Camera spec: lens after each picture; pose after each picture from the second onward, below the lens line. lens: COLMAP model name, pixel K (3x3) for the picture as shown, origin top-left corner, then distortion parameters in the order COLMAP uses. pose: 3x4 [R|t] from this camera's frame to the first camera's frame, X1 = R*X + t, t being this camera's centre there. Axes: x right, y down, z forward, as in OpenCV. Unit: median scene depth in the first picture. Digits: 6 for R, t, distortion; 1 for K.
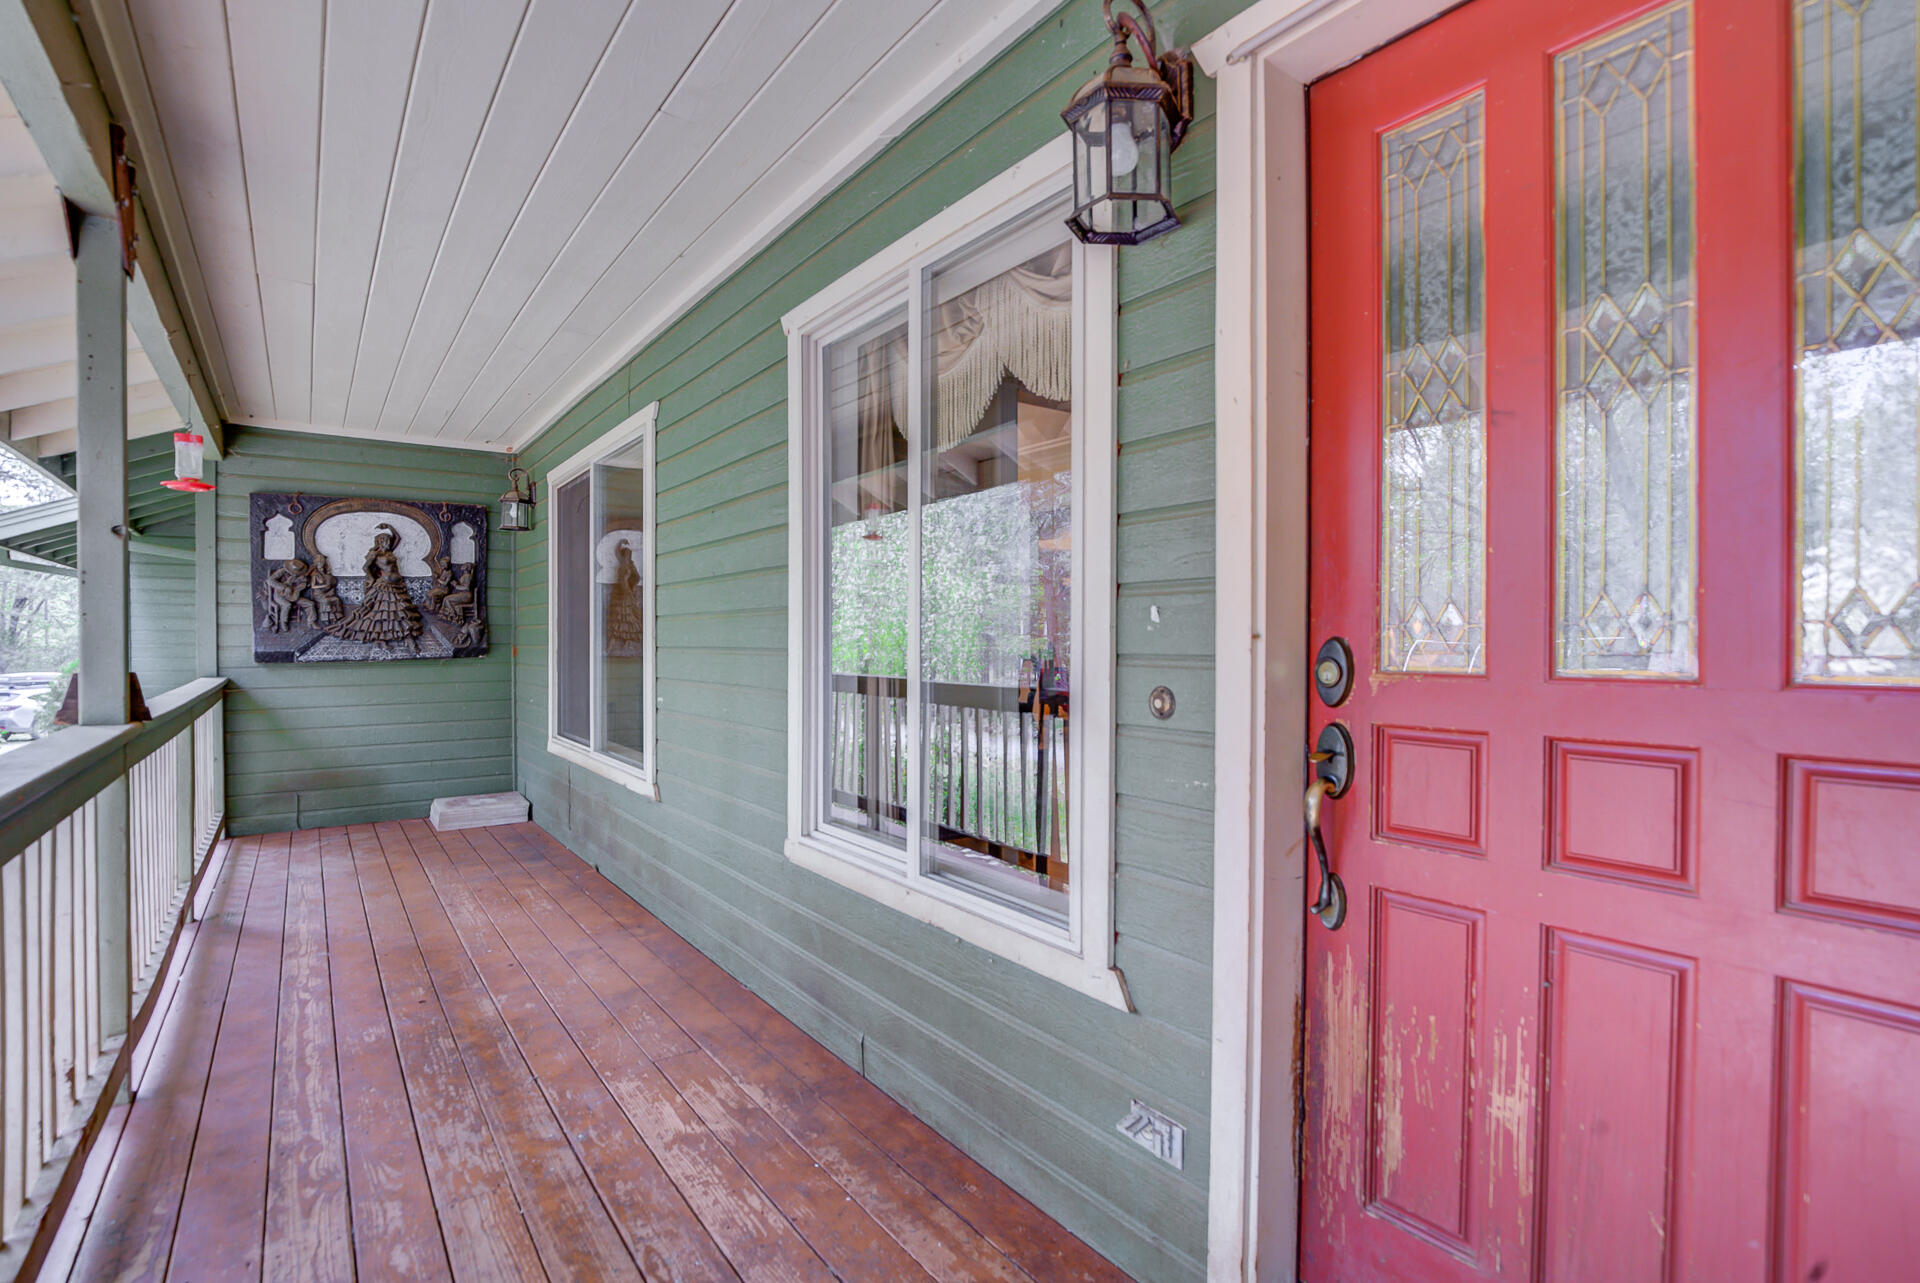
lens RADIAL K [[910.4, 0, 967.2], [0, 910.4, 645.3], [0, 0, 1]] dist [-0.036845, 0.008853]
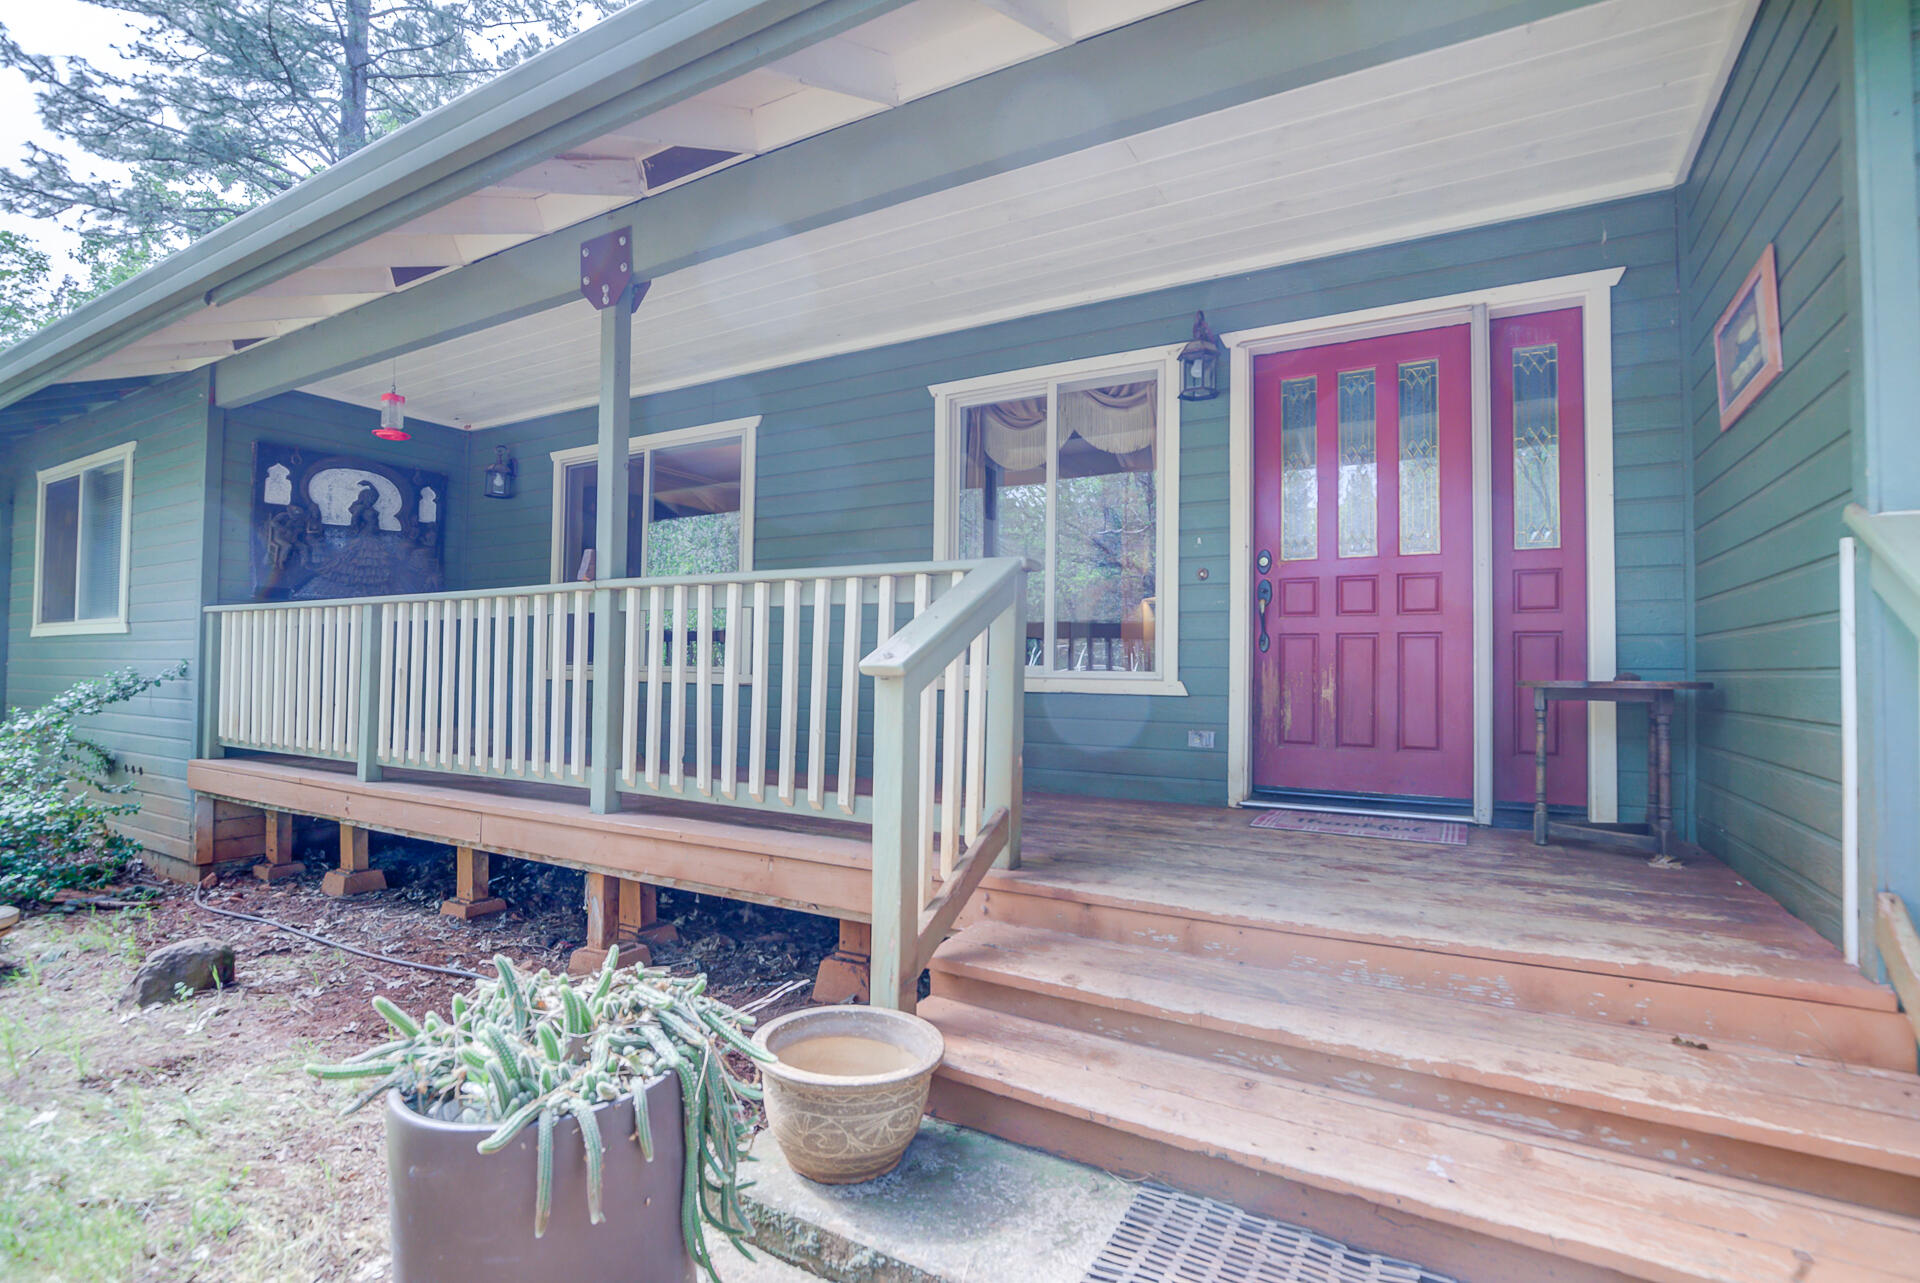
lens RADIAL K [[910.4, 0, 953.0], [0, 910.4, 644.5], [0, 0, 1]] dist [-0.036845, 0.008853]
pose [[0.916028, 0.023651, 0.400415, -0.445656], [-0.008927, 0.999215, -0.038598, 0.111560], [-0.401014, 0.031783, 0.915520, -0.332245]]
